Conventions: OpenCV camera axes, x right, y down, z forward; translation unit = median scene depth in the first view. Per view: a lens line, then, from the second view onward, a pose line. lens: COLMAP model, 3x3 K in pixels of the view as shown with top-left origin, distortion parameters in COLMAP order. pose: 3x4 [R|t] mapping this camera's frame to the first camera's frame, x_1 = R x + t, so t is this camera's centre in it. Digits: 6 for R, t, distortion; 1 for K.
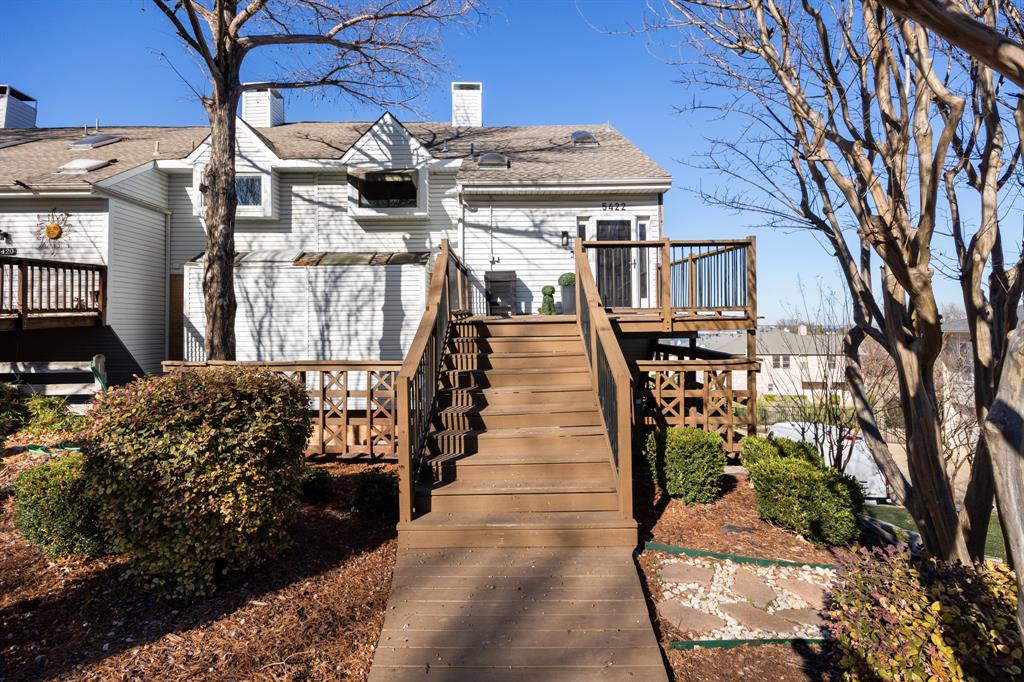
lens RADIAL K [[474.2, 0, 511.6], [0, 474.2, 315.7], [0, 0, 1]] dist [-0.000835, -0.000078]
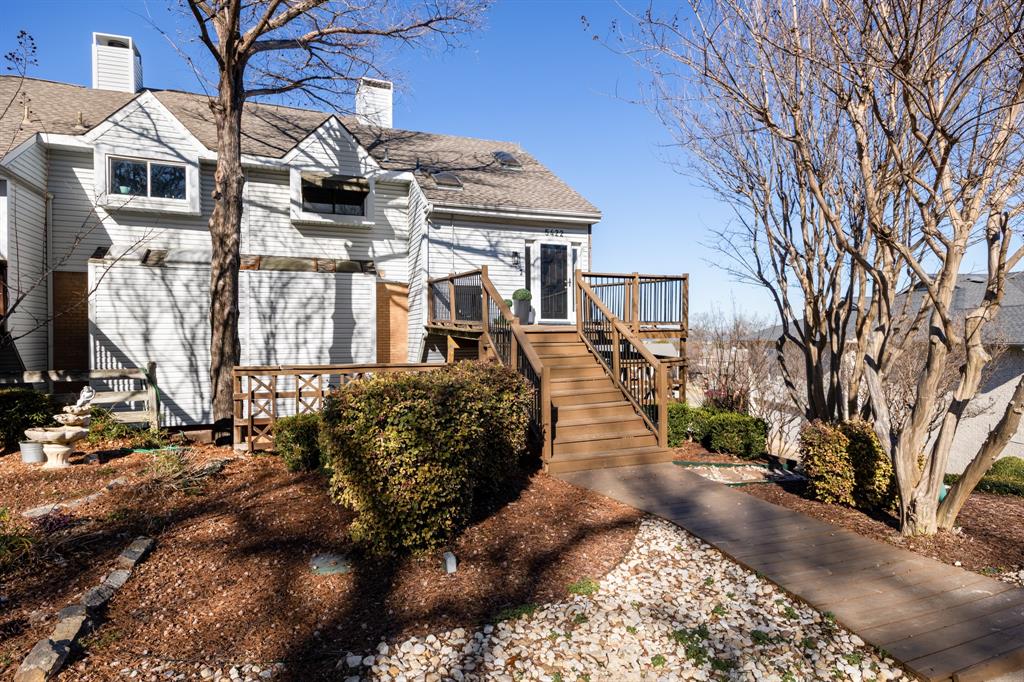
lens RADIAL K [[554.8, 0, 512.0], [0, 554.8, 341.0], [0, 0, 1]] dist [0.016793, -0.000383]
pose [[0.933247, -0.000800, 0.359233, -0.341290], [-0.011434, 0.999425, 0.031930, -0.005448], [-0.359052, -0.033906, 0.932701, -0.228447]]
